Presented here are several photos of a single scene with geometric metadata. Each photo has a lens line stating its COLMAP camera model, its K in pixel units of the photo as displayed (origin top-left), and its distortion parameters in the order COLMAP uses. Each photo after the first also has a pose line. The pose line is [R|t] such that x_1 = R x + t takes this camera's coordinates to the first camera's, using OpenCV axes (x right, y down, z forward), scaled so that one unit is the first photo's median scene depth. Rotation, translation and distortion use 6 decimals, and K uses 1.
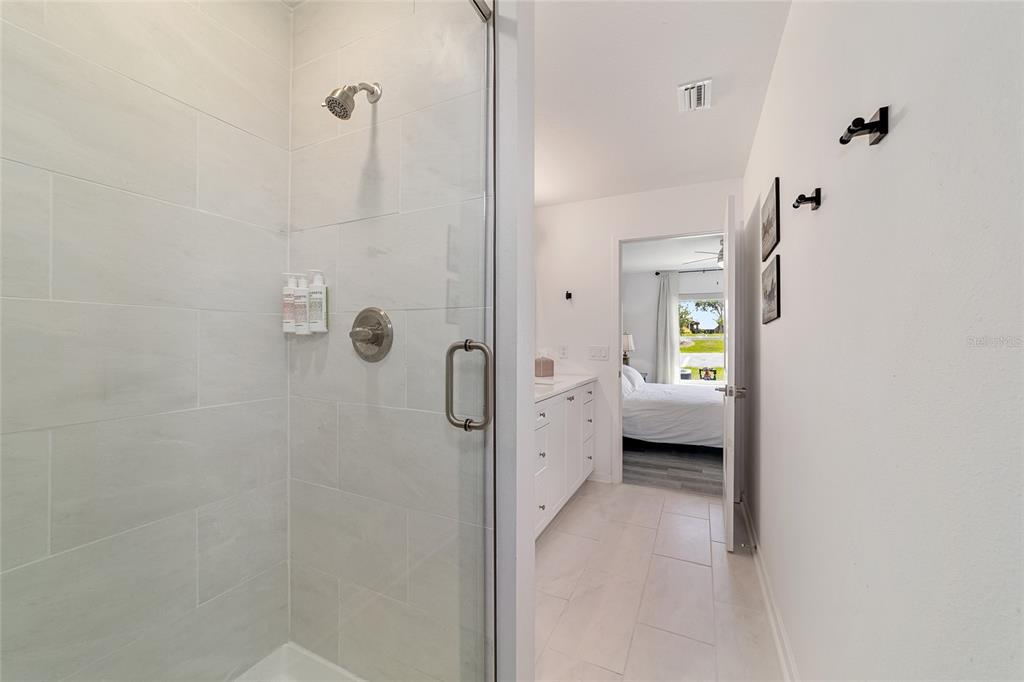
lens RADIAL K [[391.7, 0, 509.4], [0, 391.7, 341.8], [0, 0, 1]] dist [-0.011552, 0.004520]
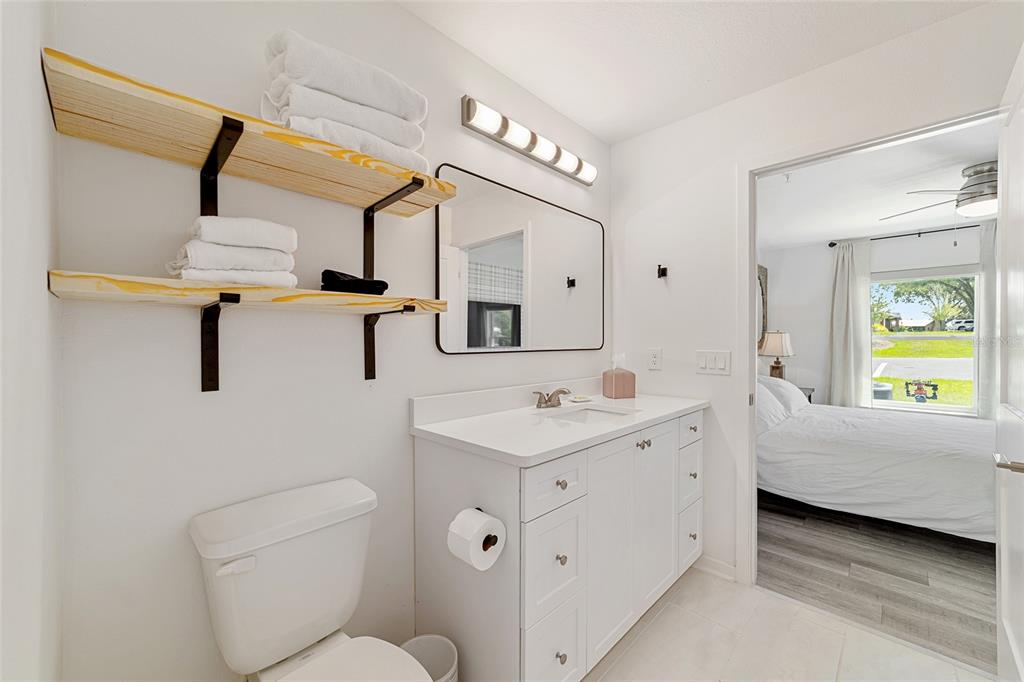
lens RADIAL K [[391.7, 0, 510.8], [0, 391.7, 345.7], [0, 0, 1]] dist [-0.011552, 0.004520]
pose [[0.945485, -0.000679, -0.325664, 0.080176], [0.002672, 0.999980, 0.005673, -0.001487], [0.325654, -0.006234, 0.945469, 0.200673]]
